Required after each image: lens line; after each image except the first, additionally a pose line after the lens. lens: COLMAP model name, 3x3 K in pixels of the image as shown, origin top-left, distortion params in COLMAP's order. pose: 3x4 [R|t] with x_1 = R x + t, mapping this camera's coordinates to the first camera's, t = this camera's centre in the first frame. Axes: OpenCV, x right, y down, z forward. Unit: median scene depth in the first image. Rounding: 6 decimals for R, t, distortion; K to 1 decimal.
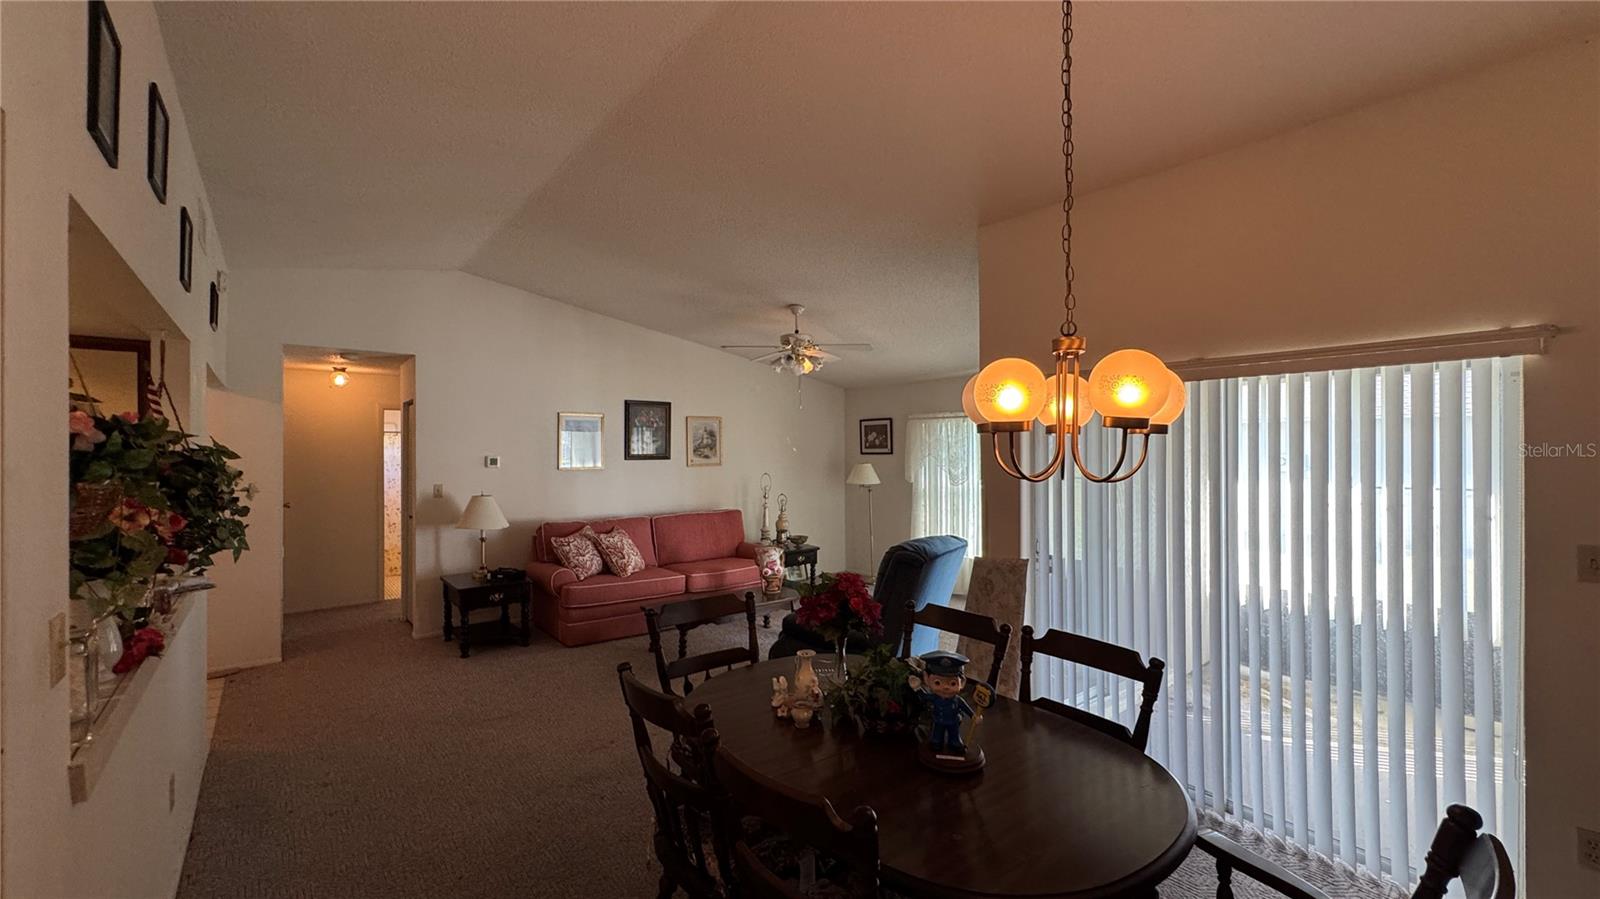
lens RADIAL K [[650.7, 0, 785.2], [0, 650.7, 448.3], [0, 0, 1]] dist [0.014350, 0.000023]
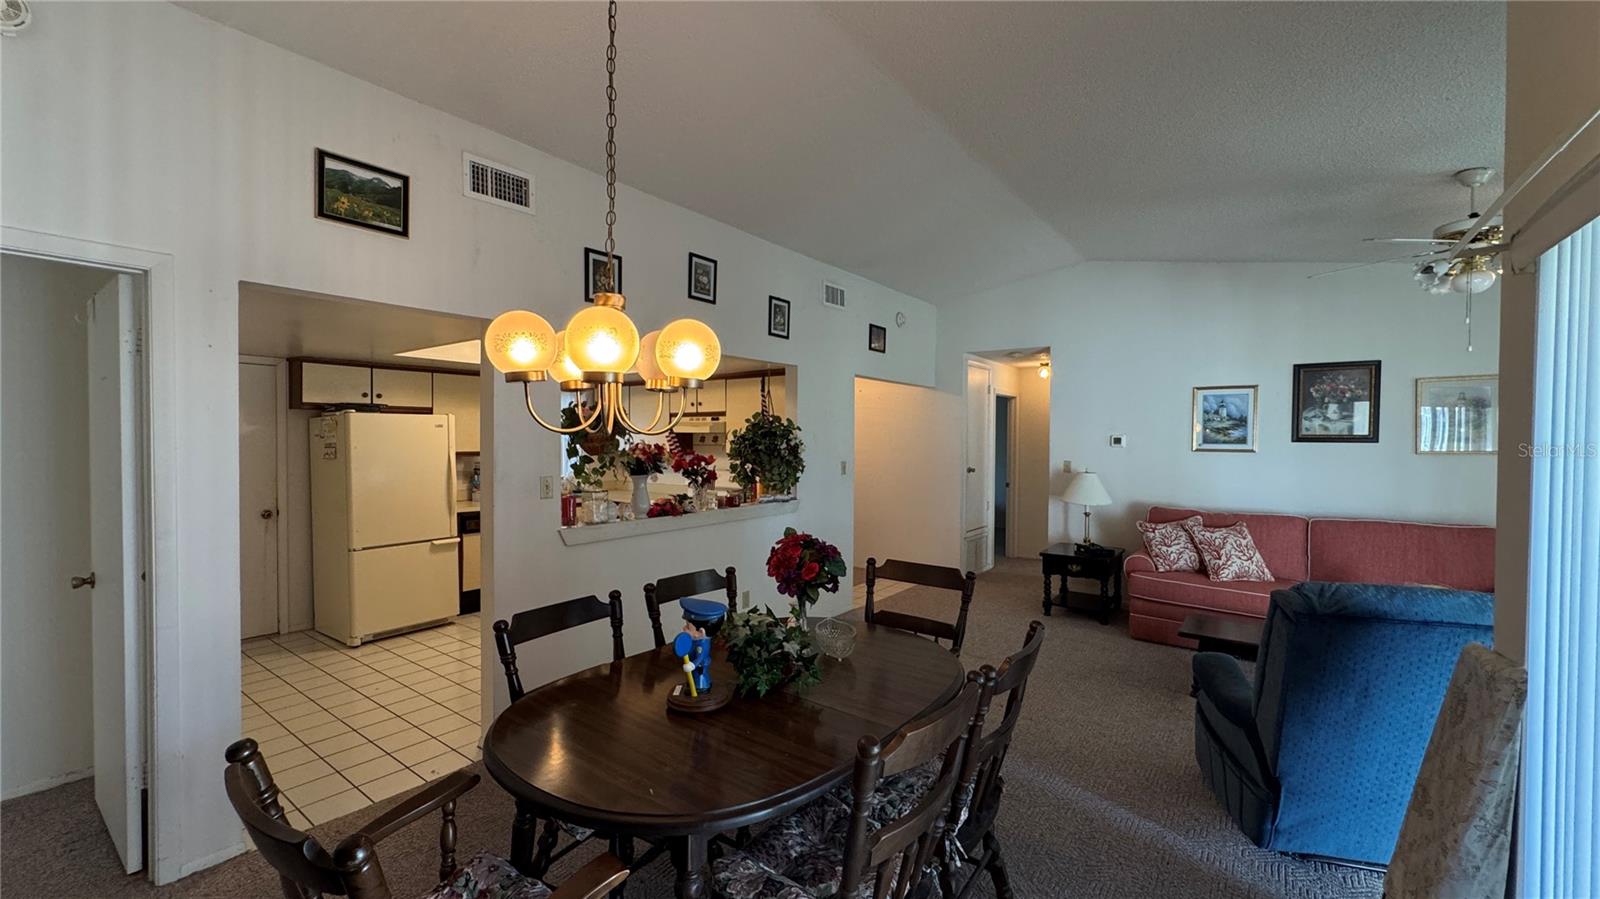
lens RADIAL K [[640.7, 0, 798.1], [0, 640.7, 450.0], [0, 0, 1]] dist [-0.005649, 0.000156]
pose [[0.265267, 0.022482, -0.963913, 0.392985], [-0.005533, 0.999747, 0.021795, 0.016673], [0.964159, -0.000448, 0.265324, 0.275523]]
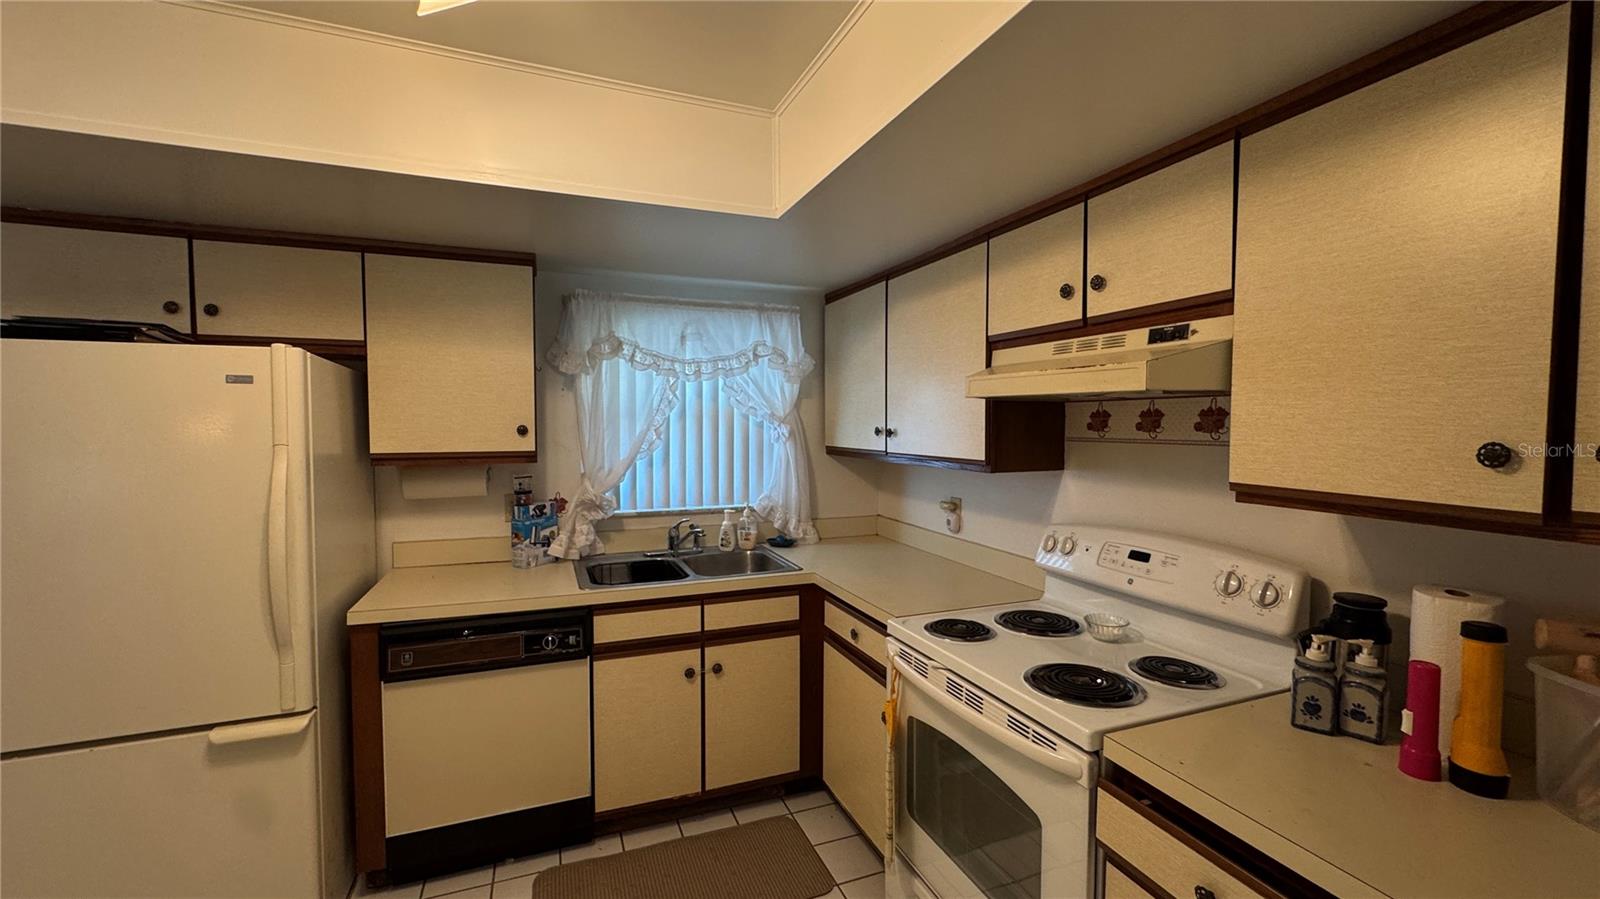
lens RADIAL K [[640.7, 0, 798.1], [0, 640.7, 450.0], [0, 0, 1]] dist [-0.005649, 0.000156]
pose [[-0.278236, 0.045551, -0.959432, -0.386626], [-0.002554, 0.998836, 0.048162, 0.022808], [0.960509, 0.015851, -0.277795, 0.355729]]
